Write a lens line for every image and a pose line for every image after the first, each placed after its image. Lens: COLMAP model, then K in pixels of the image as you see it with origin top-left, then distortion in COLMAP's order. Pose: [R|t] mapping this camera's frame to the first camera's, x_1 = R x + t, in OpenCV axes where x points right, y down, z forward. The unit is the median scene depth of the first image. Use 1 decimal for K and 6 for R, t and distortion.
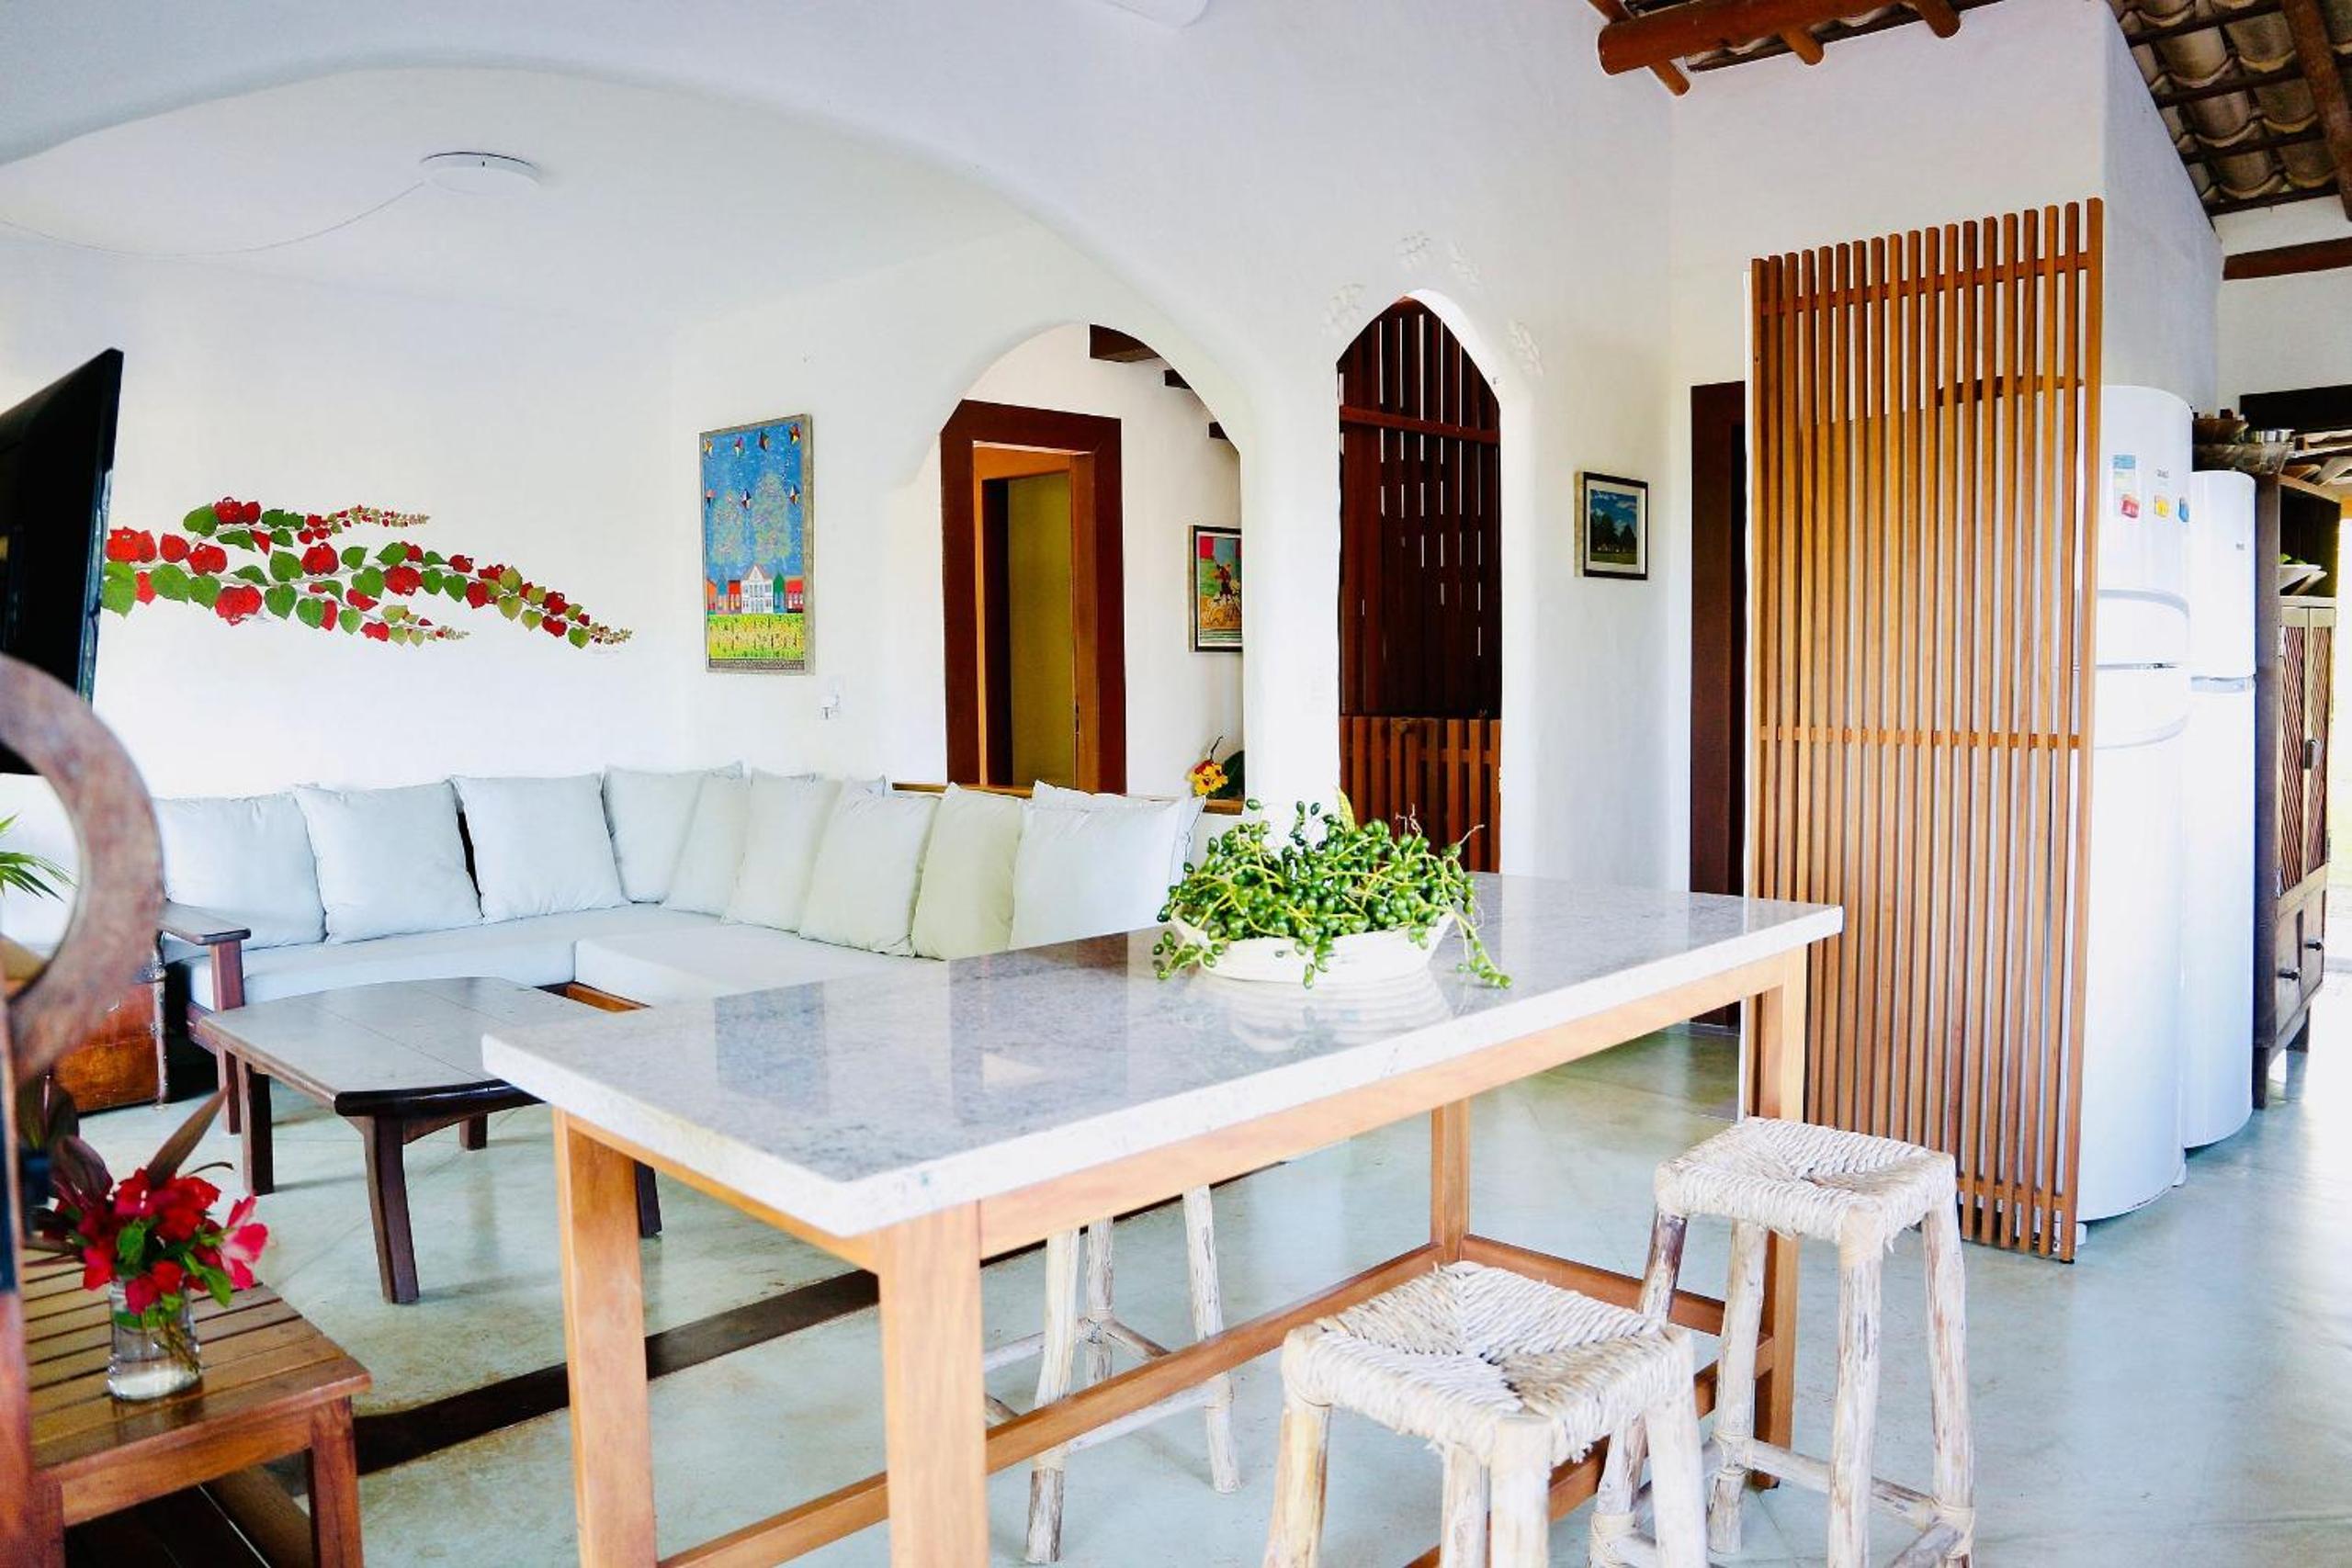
lens RADIAL K [[1628.9, 0, 1176.0], [0, 1628.9, 784.0], [0, 0, 1]] dist [-0.130919, 0.097625]
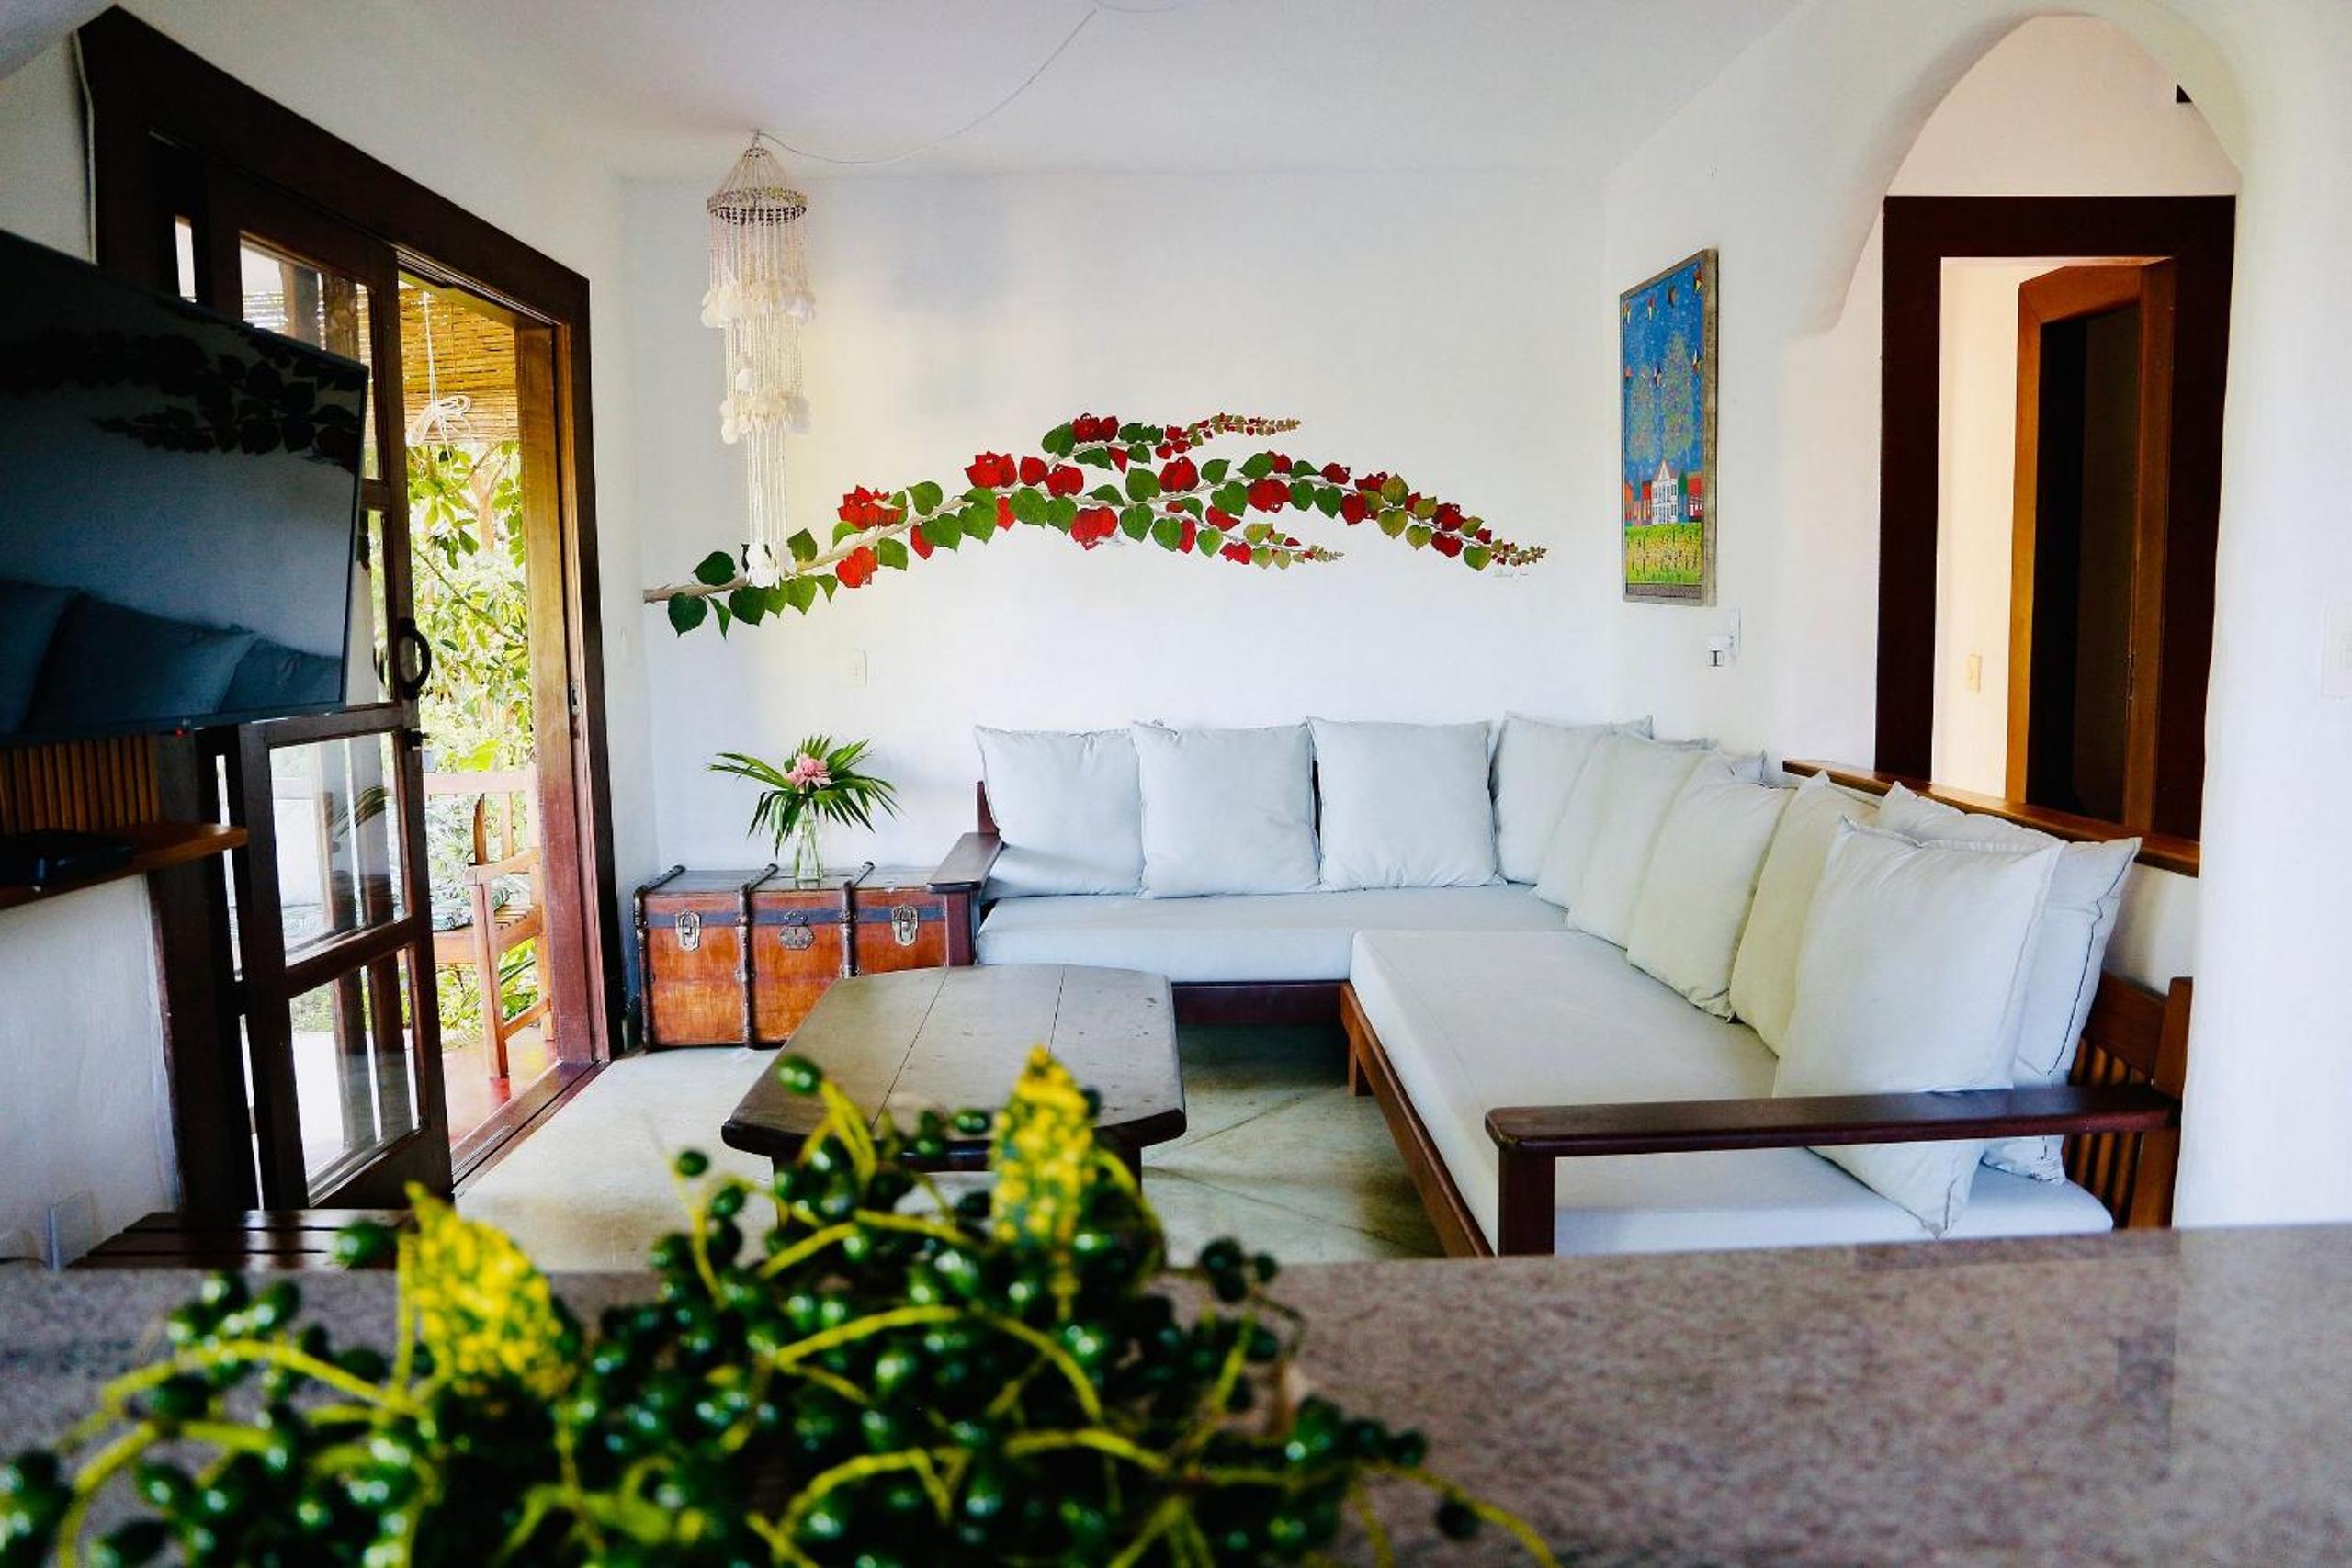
lens RADIAL K [[1628.9, 0, 1176.0], [0, 1628.9, 784.0], [0, 0, 1]] dist [-0.130919, 0.097625]
pose [[0.717306, 0.076180, -0.692581, 0.117857], [-0.041368, 0.996908, 0.066810, -0.026199], [0.695529, -0.019273, 0.718239, 0.313780]]
